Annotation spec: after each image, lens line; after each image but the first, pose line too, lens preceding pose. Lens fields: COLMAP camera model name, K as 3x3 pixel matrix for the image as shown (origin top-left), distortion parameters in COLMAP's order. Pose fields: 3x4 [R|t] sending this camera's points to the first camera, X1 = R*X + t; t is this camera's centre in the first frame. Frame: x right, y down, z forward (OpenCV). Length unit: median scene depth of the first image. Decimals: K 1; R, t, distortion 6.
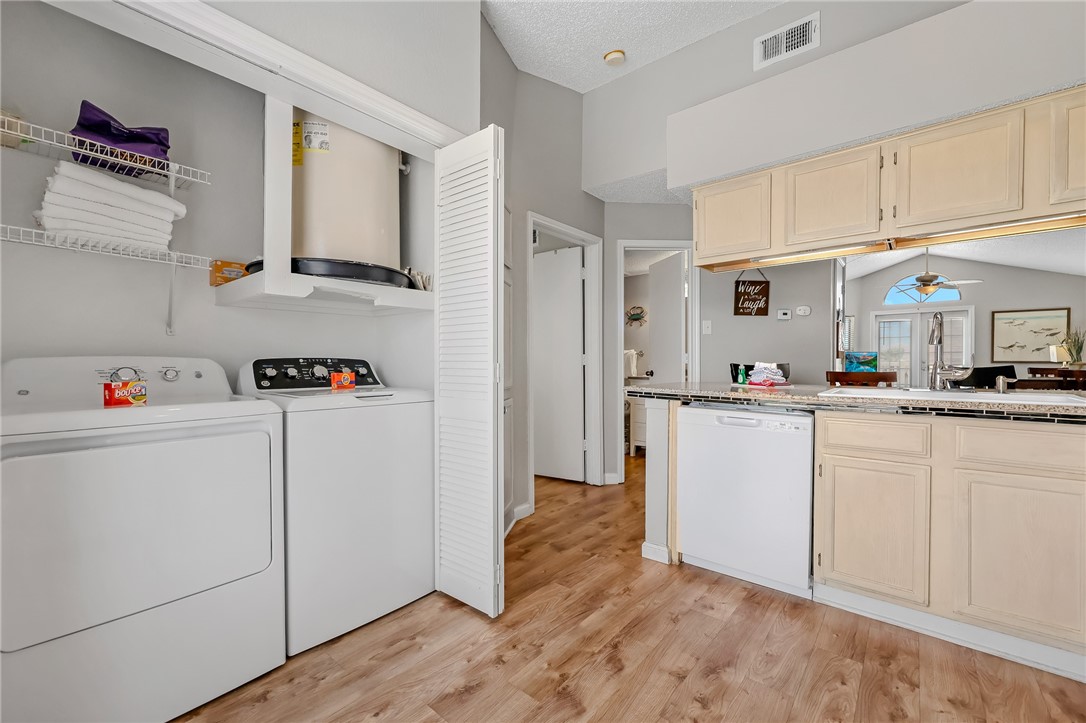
lens RADIAL K [[440.7, 0, 546.9], [0, 440.7, 365.3], [0, 0, 1]] dist [-0.001166, 0.000013]
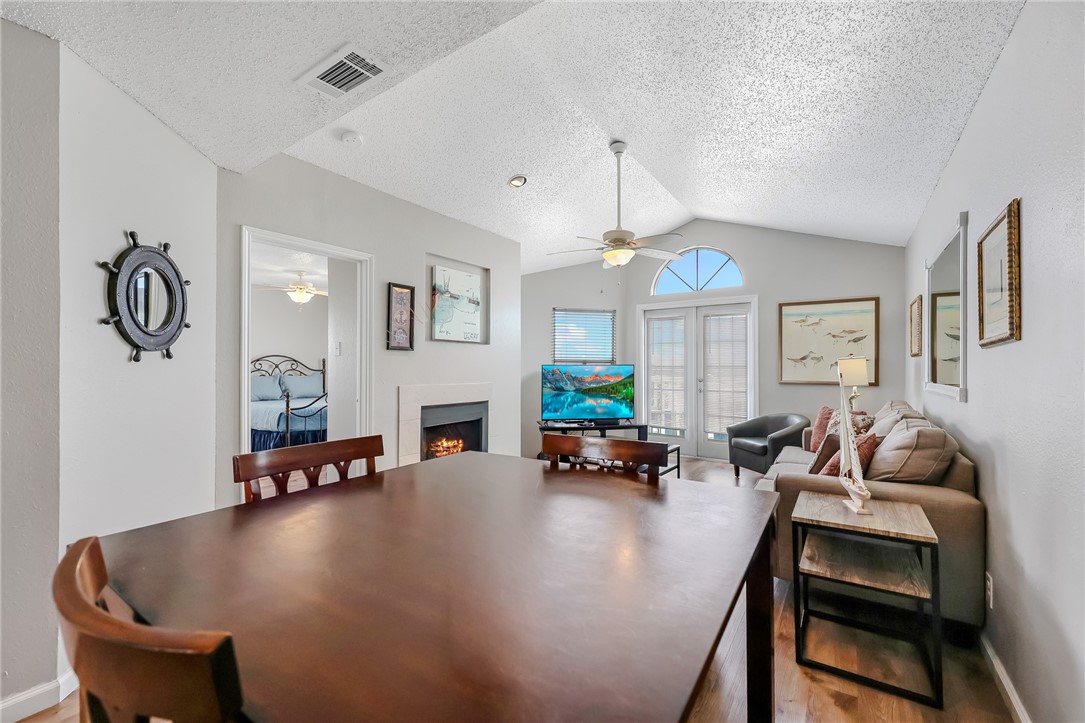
lens RADIAL K [[445.0, 0, 542.5], [0, 445.0, 361.5], [0, 0, 1]] dist [-0.000470, -0.000156]
pose [[0.996731, 0.002072, 0.080768, 1.881795], [-0.000750, 0.999865, -0.016402, -0.082124], [-0.080791, 0.016288, 0.996598, 1.164727]]
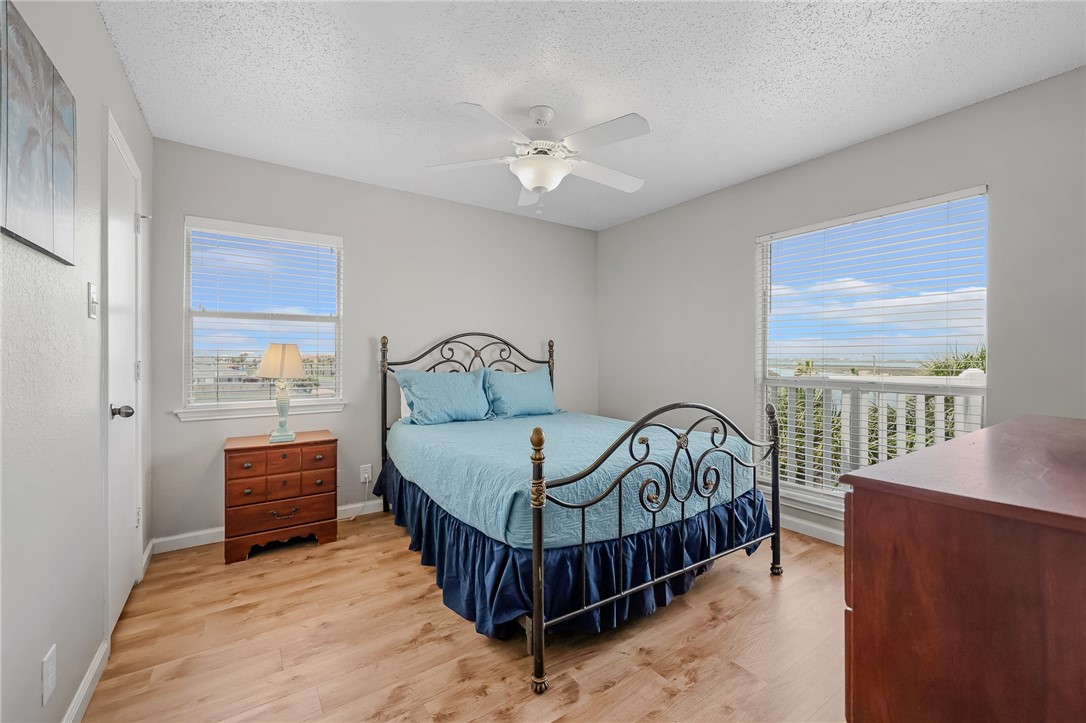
lens RADIAL K [[442.1, 0, 539.1], [0, 442.1, 357.2], [0, 0, 1]] dist [0.001489, 0.000175]
pose [[0.962896, -0.002433, -0.269863, 1.096542], [-0.001089, 0.999916, -0.012901, -0.067389], [0.269872, 0.012717, 0.962812, 2.616723]]
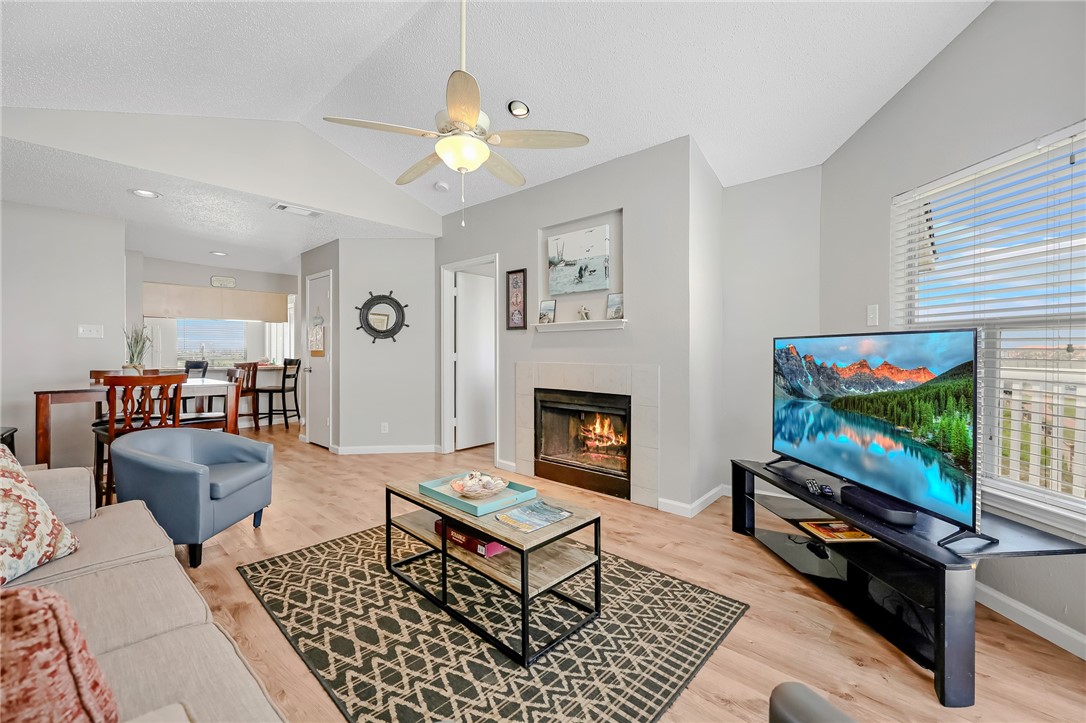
lens RADIAL K [[442.8, 0, 548.5], [0, 442.8, 357.1], [0, 0, 1]] dist [-0.017151, 0.000036]
pose [[-0.030550, 0.011271, -0.999470, 3.121606], [-0.010118, 0.999882, 0.011585, -0.065374], [0.999482, 0.010466, -0.030432, 2.815648]]
